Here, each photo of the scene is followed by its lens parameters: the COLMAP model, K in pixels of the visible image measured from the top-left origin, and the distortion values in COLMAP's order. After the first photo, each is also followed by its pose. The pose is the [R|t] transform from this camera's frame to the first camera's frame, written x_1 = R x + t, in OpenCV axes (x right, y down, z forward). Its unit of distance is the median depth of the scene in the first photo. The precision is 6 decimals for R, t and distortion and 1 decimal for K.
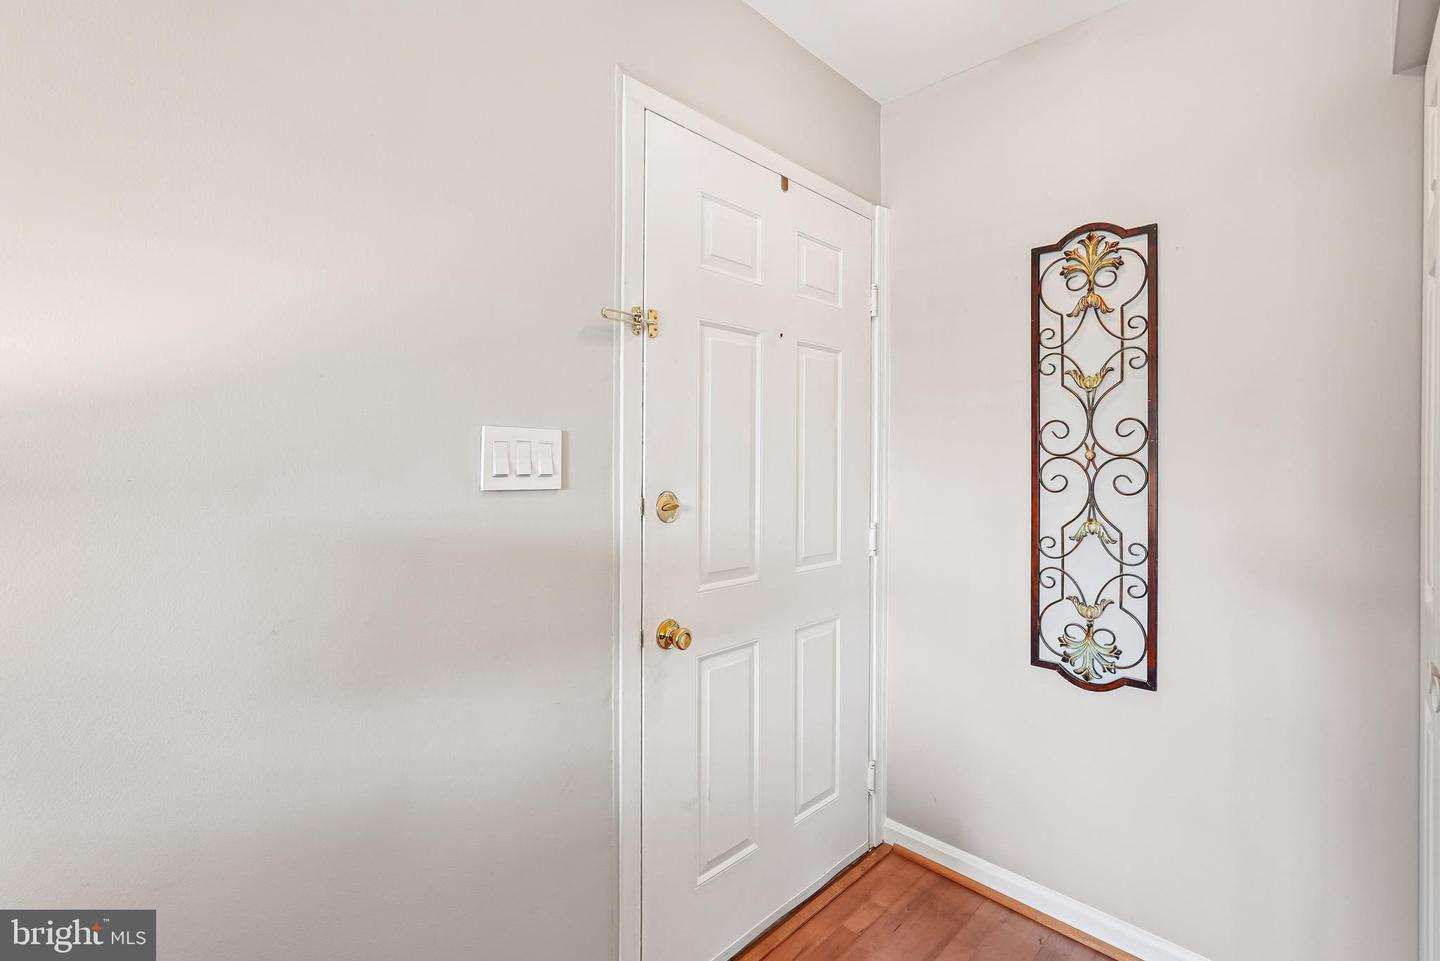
lens RADIAL K [[645.5, 0, 731.9], [0, 645.5, 460.2], [0, 0, 1]] dist [-0.001424, -0.000037]
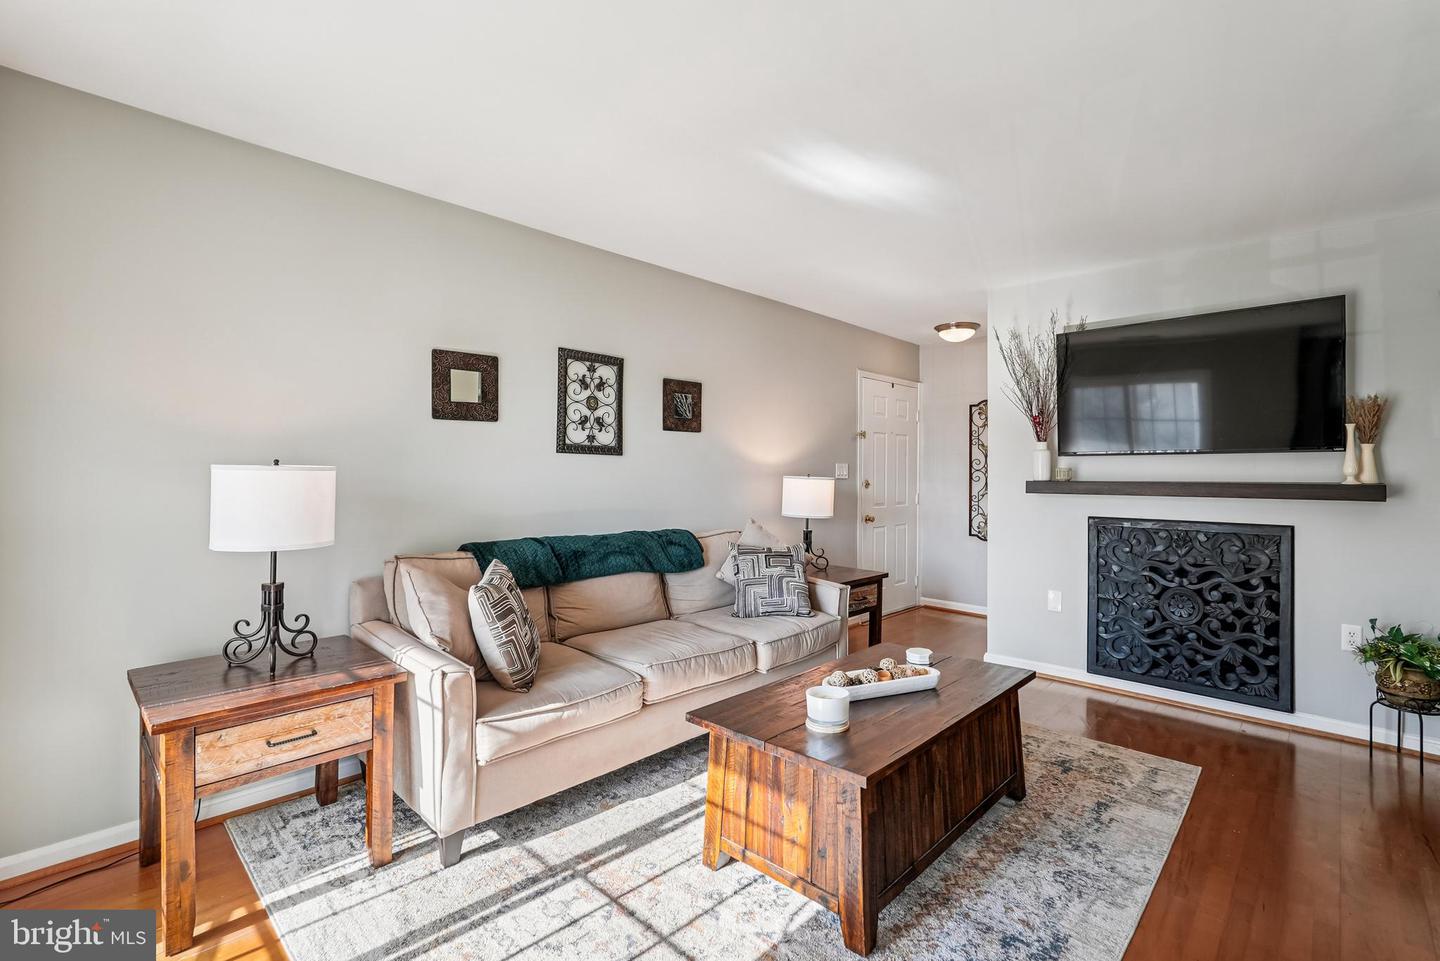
lens RADIAL K [[659.4, 0, 735.7], [0, 659.4, 471.1], [0, 0, 1]] dist [-0.002282, -0.000184]
pose [[0.999741, 0.001591, 0.022723, -0.770302], [-0.001496, 0.999990, -0.004177, 0.013124], [-0.022729, 0.004142, 0.999733, -2.250076]]
